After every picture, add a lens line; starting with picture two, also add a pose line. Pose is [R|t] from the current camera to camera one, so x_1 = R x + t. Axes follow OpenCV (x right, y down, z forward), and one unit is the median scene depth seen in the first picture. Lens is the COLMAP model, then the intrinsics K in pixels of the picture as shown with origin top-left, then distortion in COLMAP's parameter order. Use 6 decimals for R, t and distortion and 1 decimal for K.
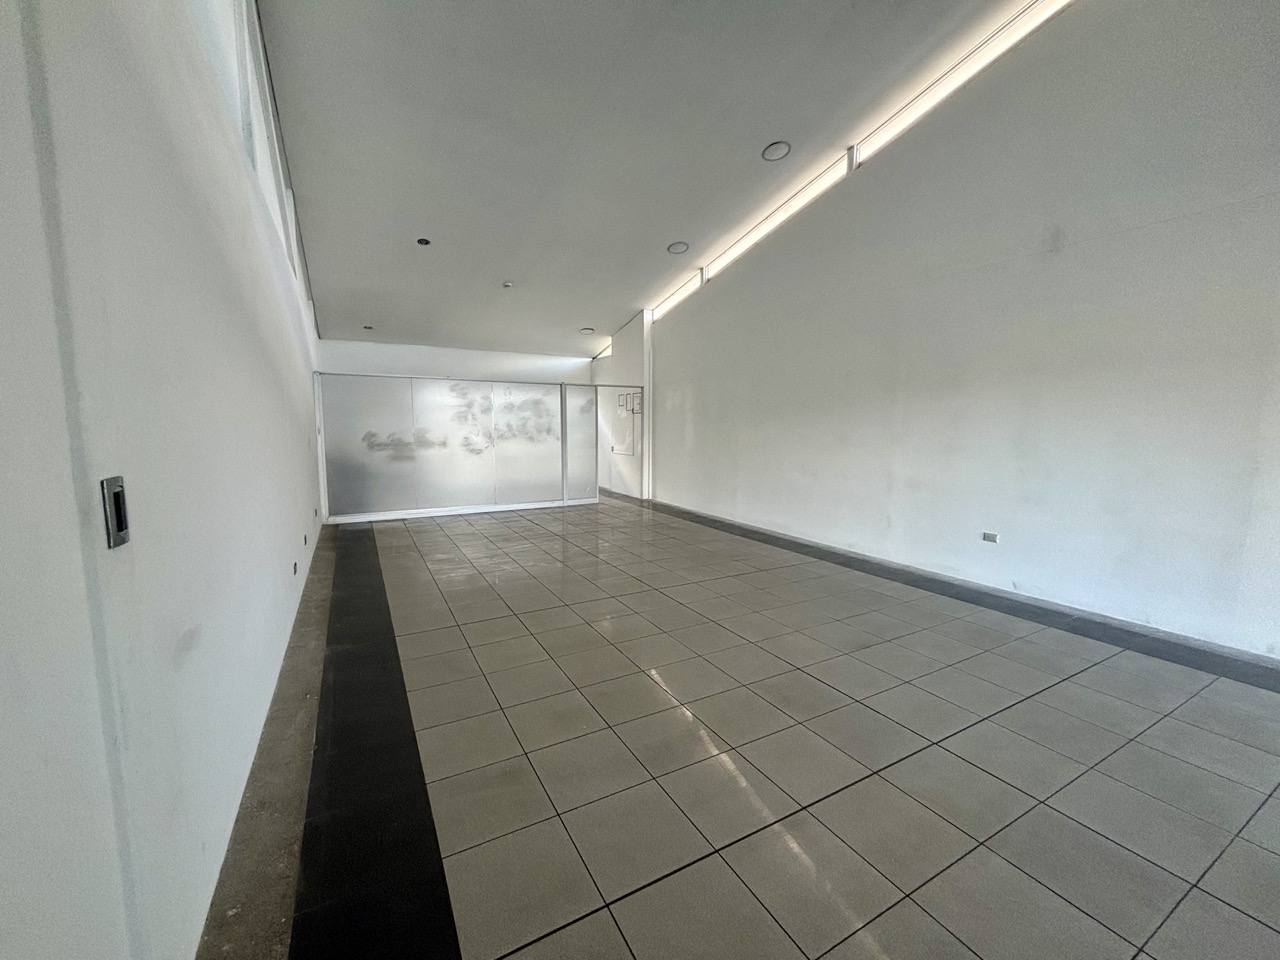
lens RADIAL K [[514.6, 0, 636.6], [0, 514.6, 481.3], [0, 0, 1]] dist [0.001432, 0.000208]
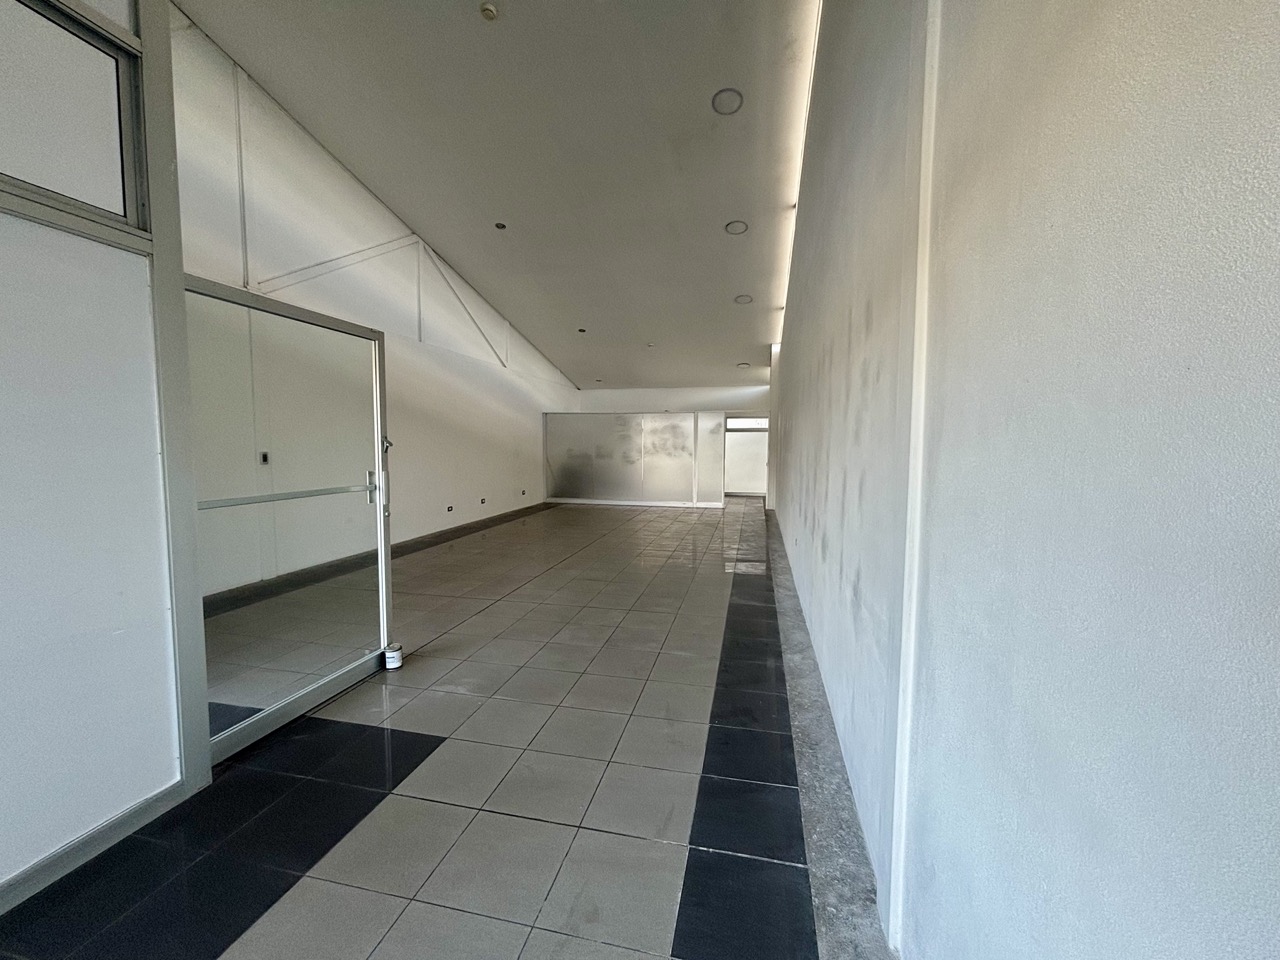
lens RADIAL K [[514.6, 0, 636.6], [0, 514.6, 481.3], [0, 0, 1]] dist [0.001432, 0.000208]
pose [[0.742658, 0.050325, -0.667778, 0.635575], [-0.074226, 0.997214, -0.007398, 0.004148], [0.665545, 0.055061, 0.744324, -0.050129]]
